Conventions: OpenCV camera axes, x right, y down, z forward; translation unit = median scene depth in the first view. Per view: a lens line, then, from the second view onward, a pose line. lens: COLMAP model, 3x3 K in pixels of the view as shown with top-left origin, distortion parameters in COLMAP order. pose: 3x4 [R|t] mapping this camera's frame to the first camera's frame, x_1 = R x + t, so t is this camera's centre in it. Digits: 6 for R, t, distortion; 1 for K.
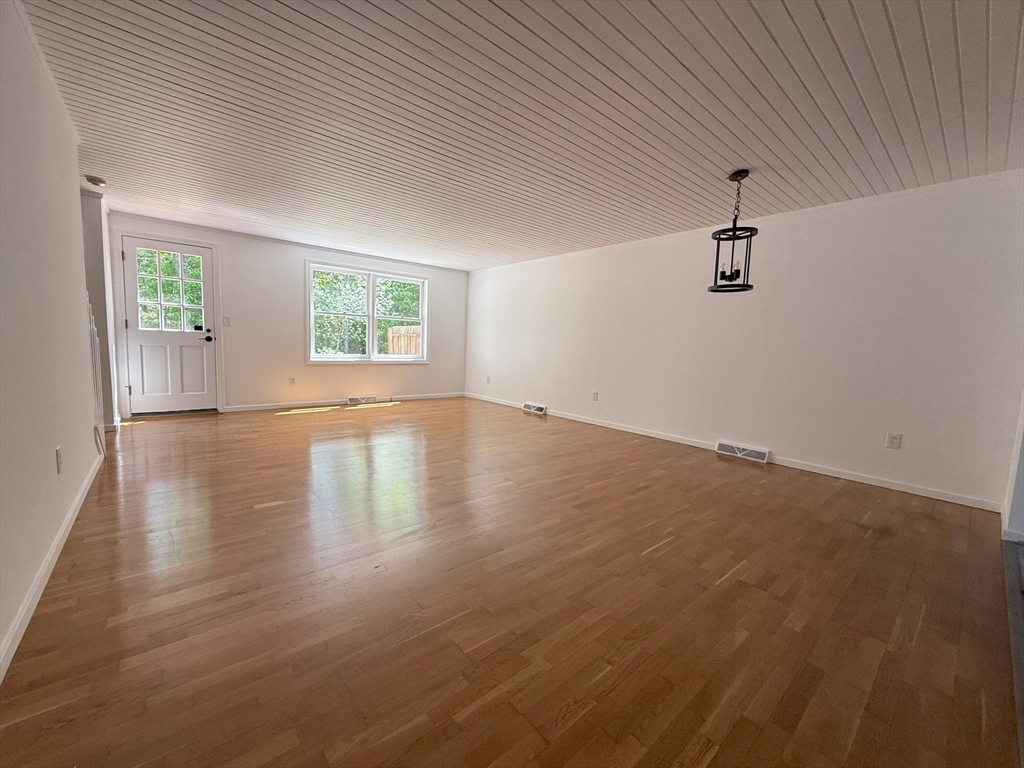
lens RADIAL K [[405.6, 0, 509.7], [0, 405.6, 382.5], [0, 0, 1]] dist [-0.001020, 0.000482]
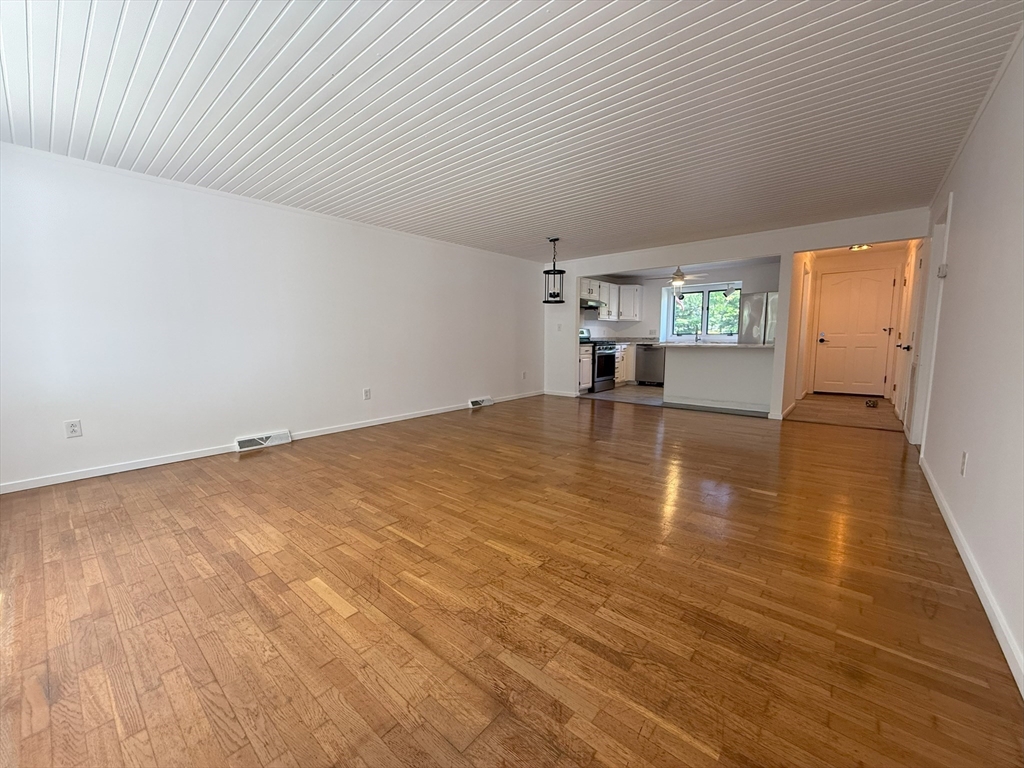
lens RADIAL K [[405.6, 0, 509.7], [0, 405.6, 382.5], [0, 0, 1]] dist [-0.001020, 0.000482]
pose [[-0.150989, -0.146124, 0.977676, -0.724959], [0.096981, 0.982054, 0.161756, -0.109575], [-0.983767, 0.119239, -0.134108, 0.852627]]
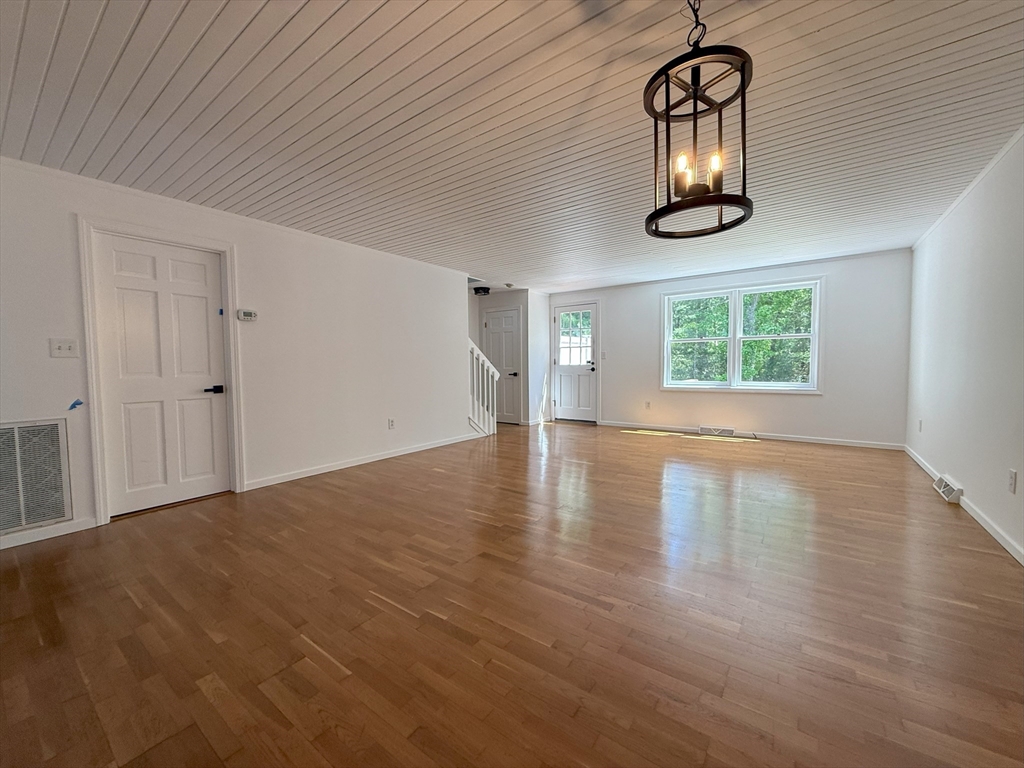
lens RADIAL K [[405.6, 0, 509.7], [0, 405.6, 382.5], [0, 0, 1]] dist [-0.001020, 0.000482]
pose [[0.228726, 0.004182, -0.973482, 0.506652], [-0.073006, 0.997248, -0.012870, -0.025392], [0.970749, 0.074013, 0.228402, 0.412297]]
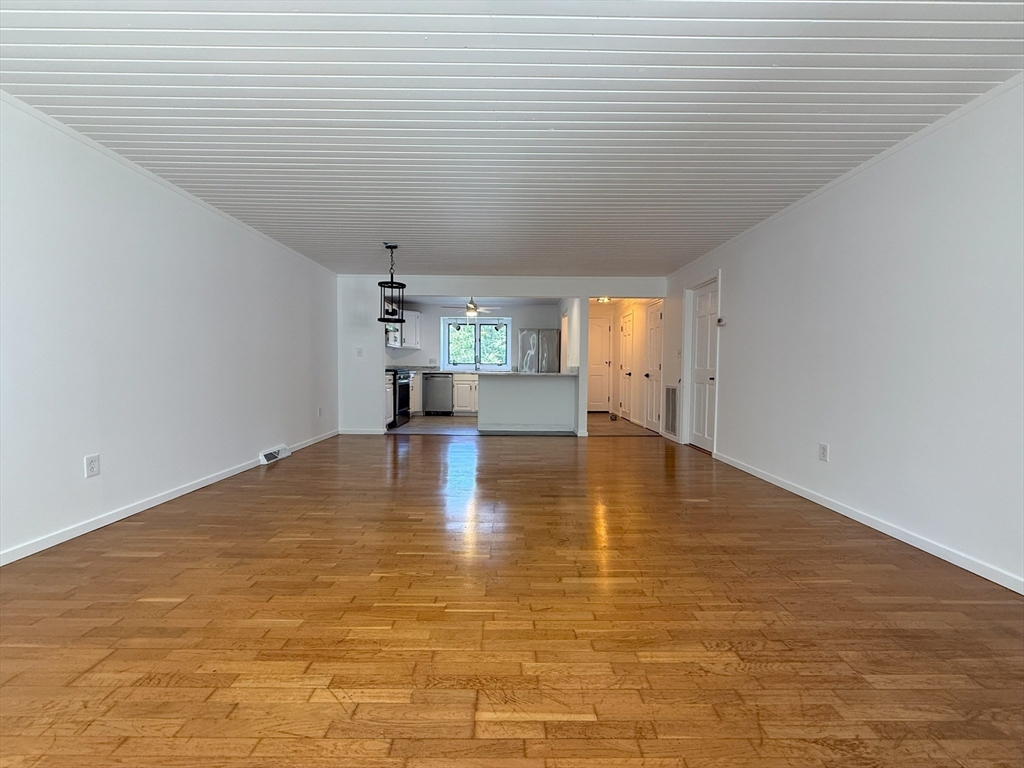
lens RADIAL K [[405.6, 0, 509.7], [0, 405.6, 382.5], [0, 0, 1]] dist [-0.001020, 0.000482]
pose [[-0.761279, -0.066584, 0.644996, -0.445860], [0.027132, 0.990572, 0.134281, -0.111843], [-0.647856, 0.119725, -0.752295, 1.078523]]
